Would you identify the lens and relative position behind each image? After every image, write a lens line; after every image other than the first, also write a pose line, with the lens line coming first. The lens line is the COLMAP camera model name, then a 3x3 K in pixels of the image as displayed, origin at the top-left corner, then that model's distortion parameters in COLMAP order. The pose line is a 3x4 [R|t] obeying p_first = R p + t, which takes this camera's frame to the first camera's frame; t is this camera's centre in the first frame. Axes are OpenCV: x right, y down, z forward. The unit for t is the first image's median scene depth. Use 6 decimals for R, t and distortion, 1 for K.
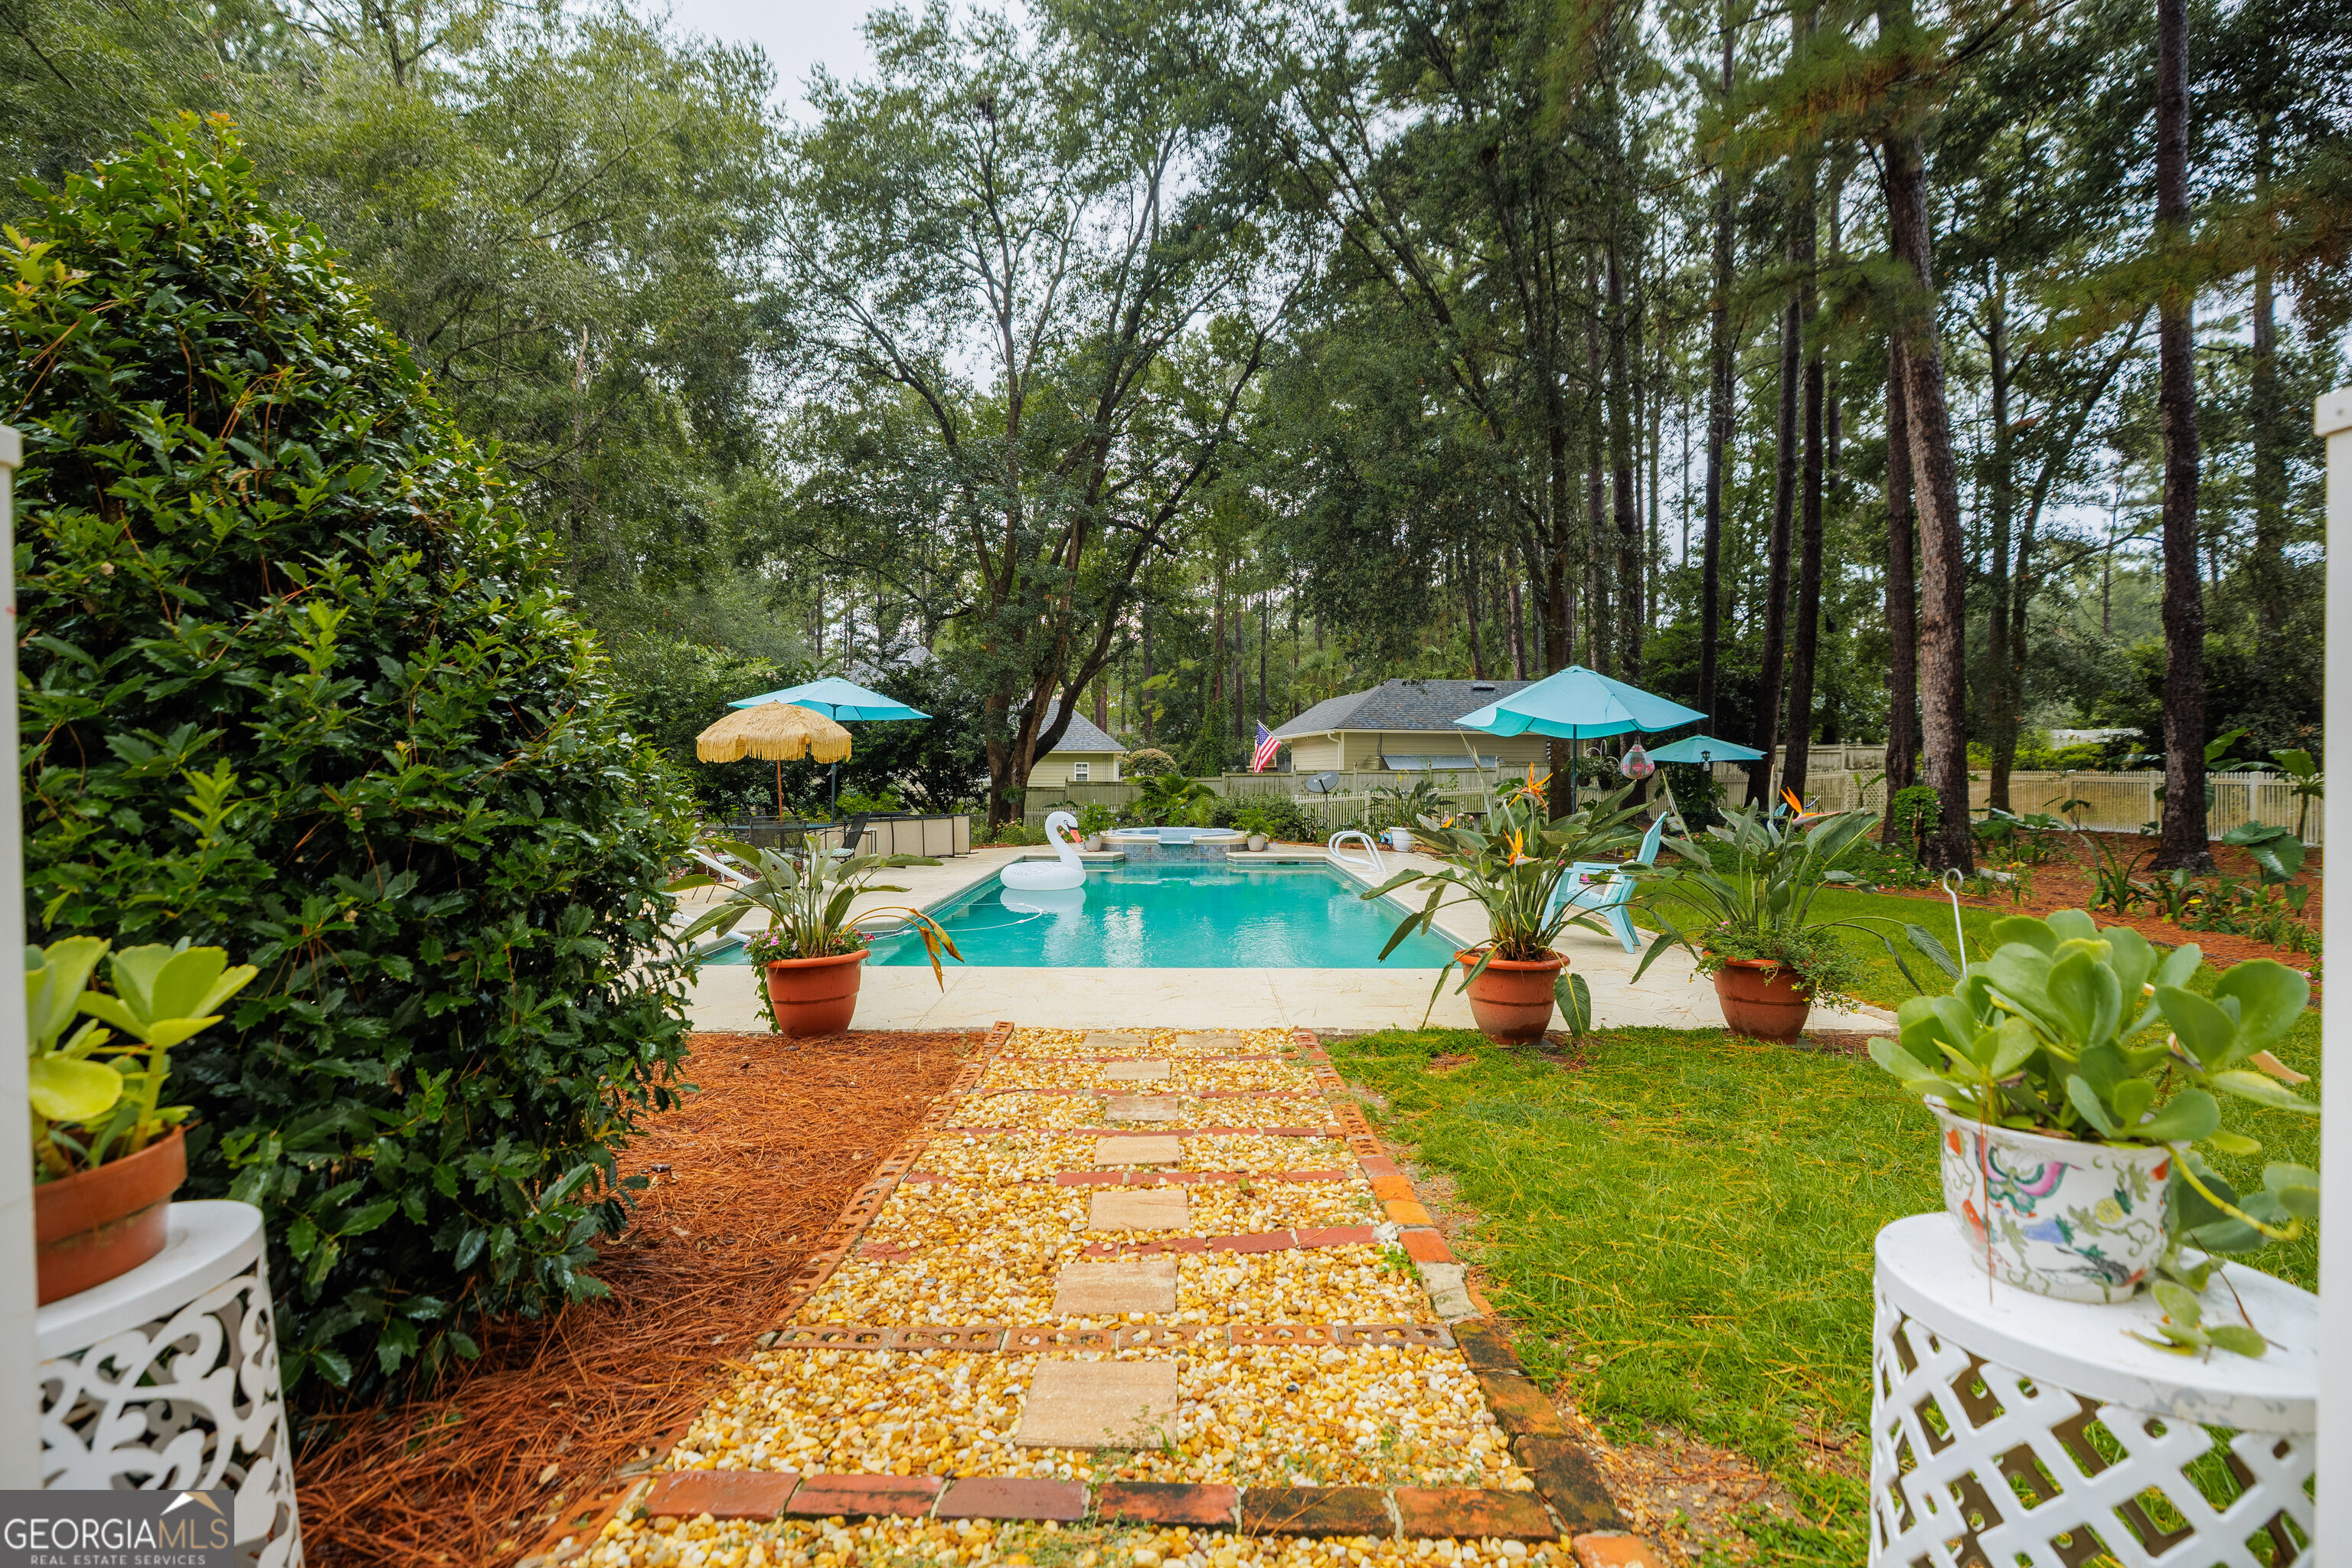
lens RADIAL K [[1061.7, 0, 1175.6], [0, 1061.7, 778.3], [0, 0, 1]] dist [-0.020103, 0.004856]
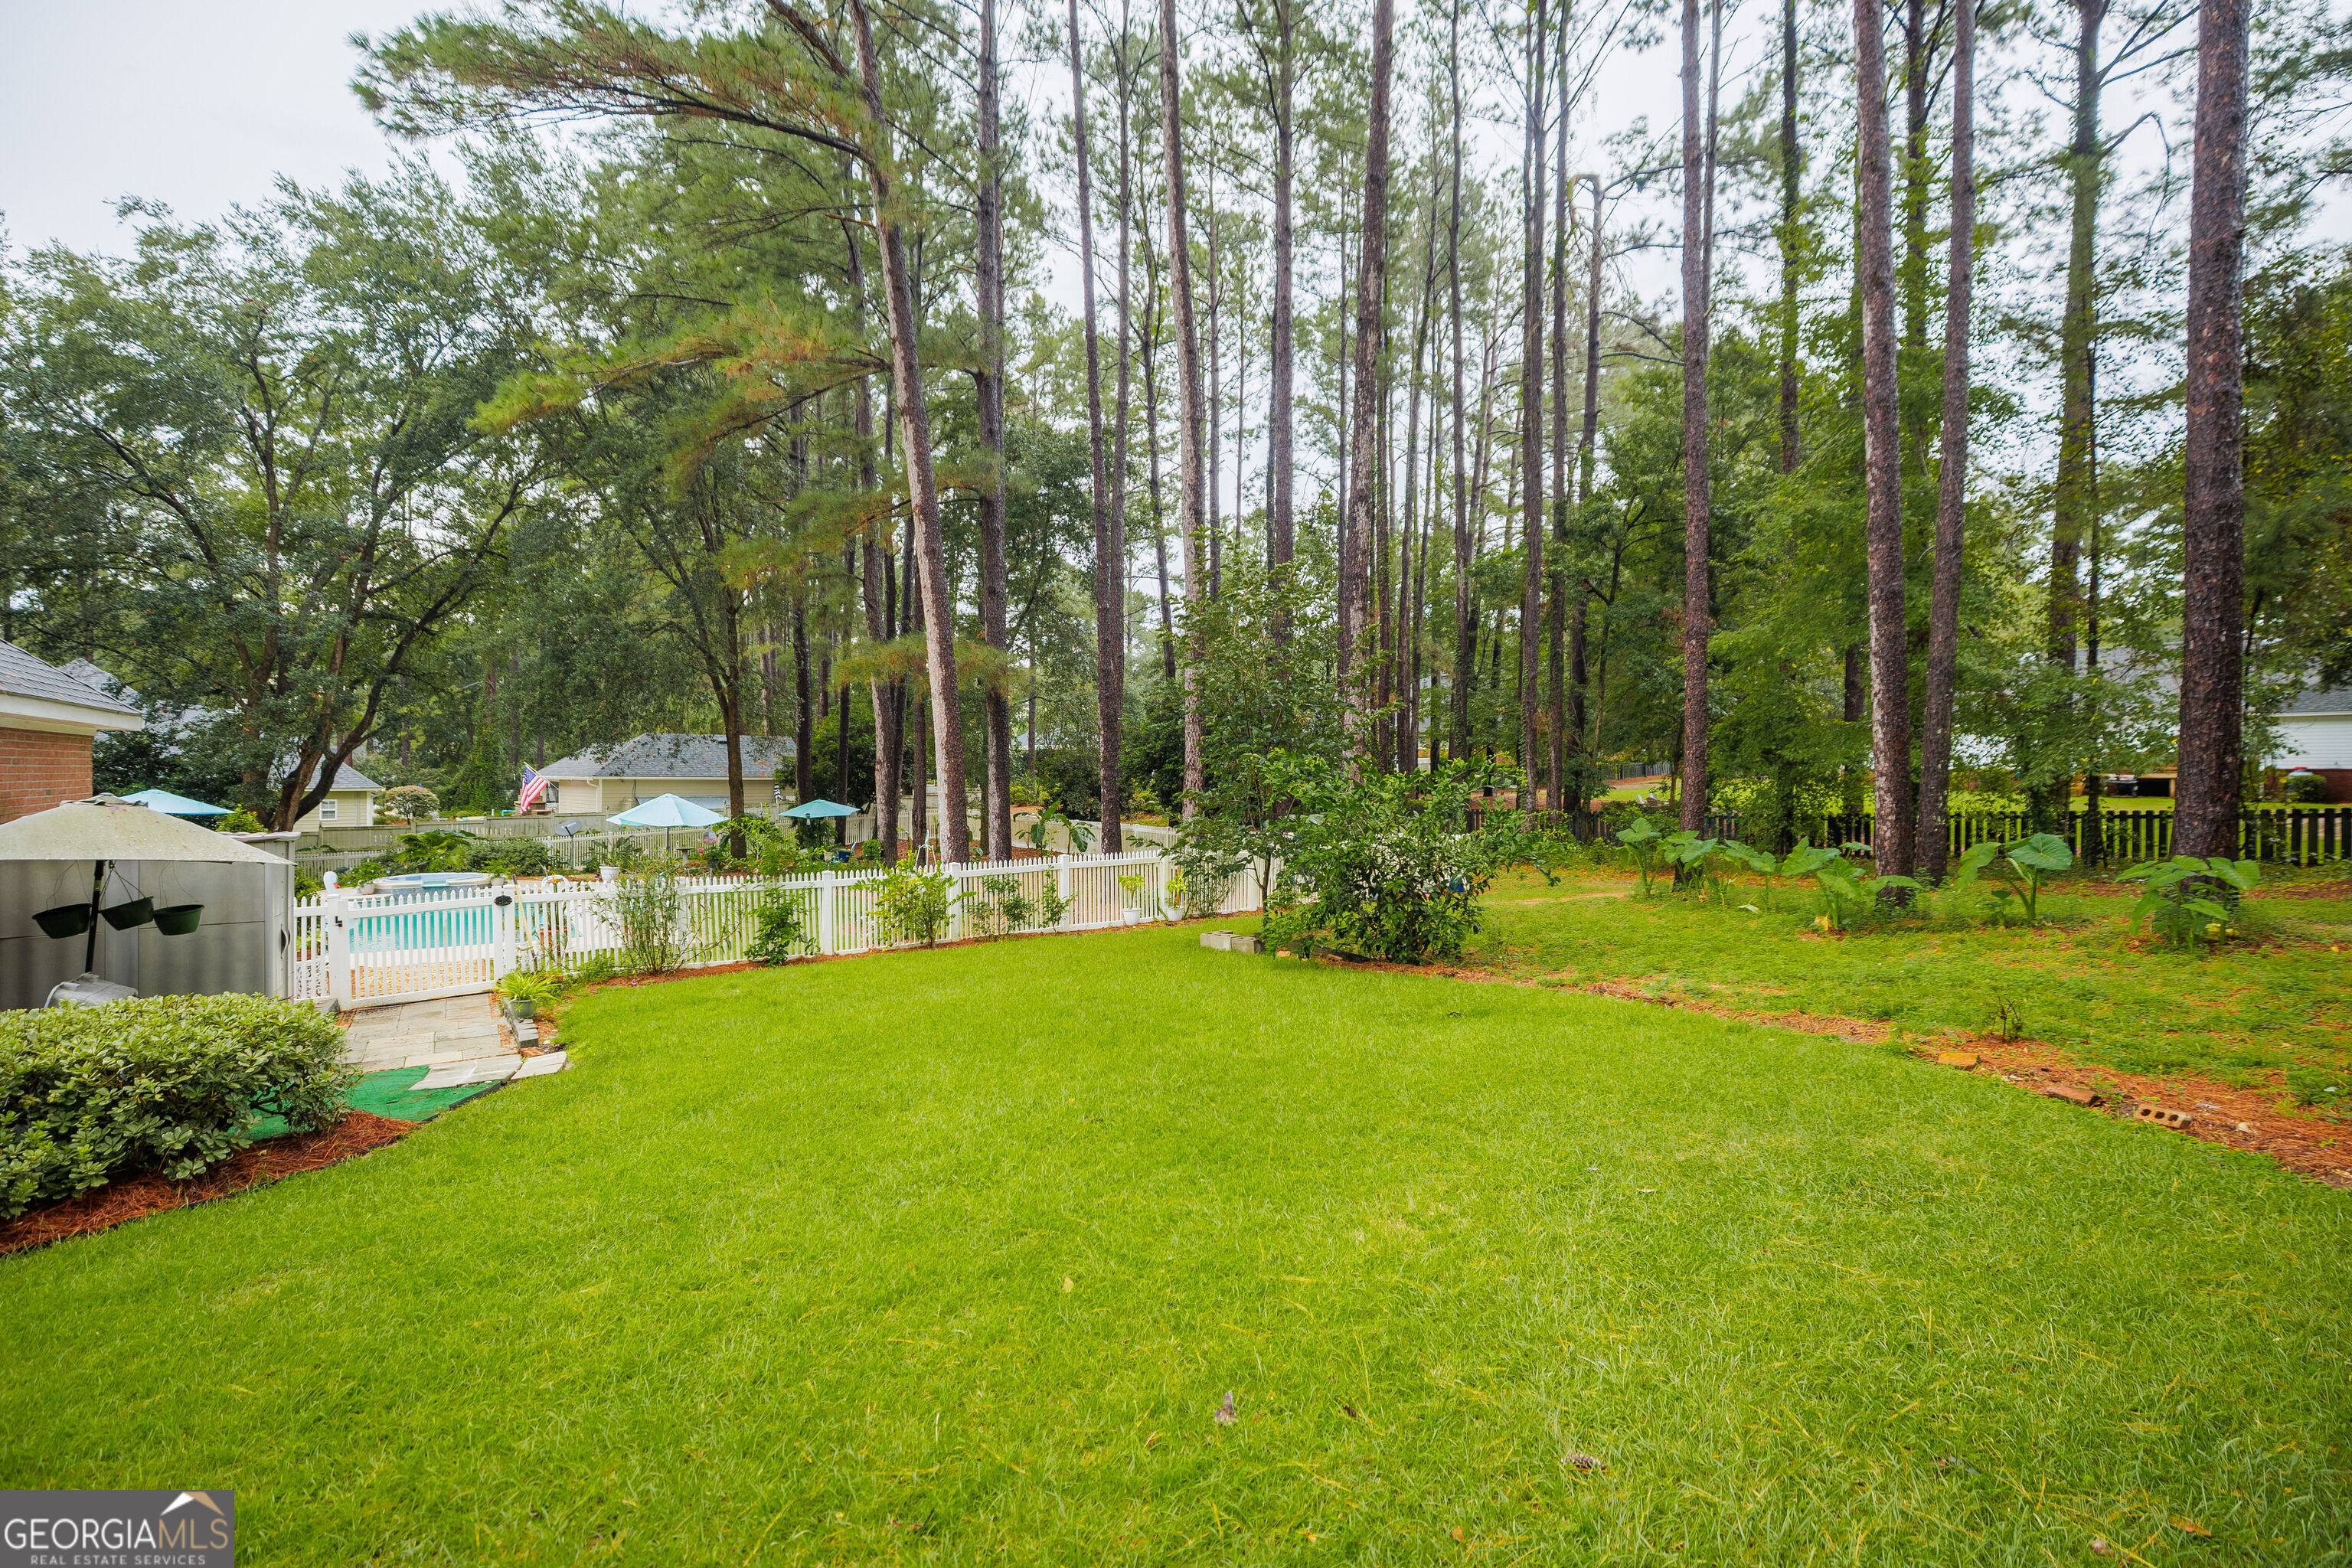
lens RADIAL K [[1061.7, 0, 1172.3], [0, 1061.7, 788.4], [0, 0, 1]] dist [-0.020103, 0.004856]
pose [[0.822280, -0.006410, 0.569046, 0.009298], [0.002662, 0.999969, 0.007418, -0.065577], [-0.569076, -0.004585, 0.822272, -0.636219]]
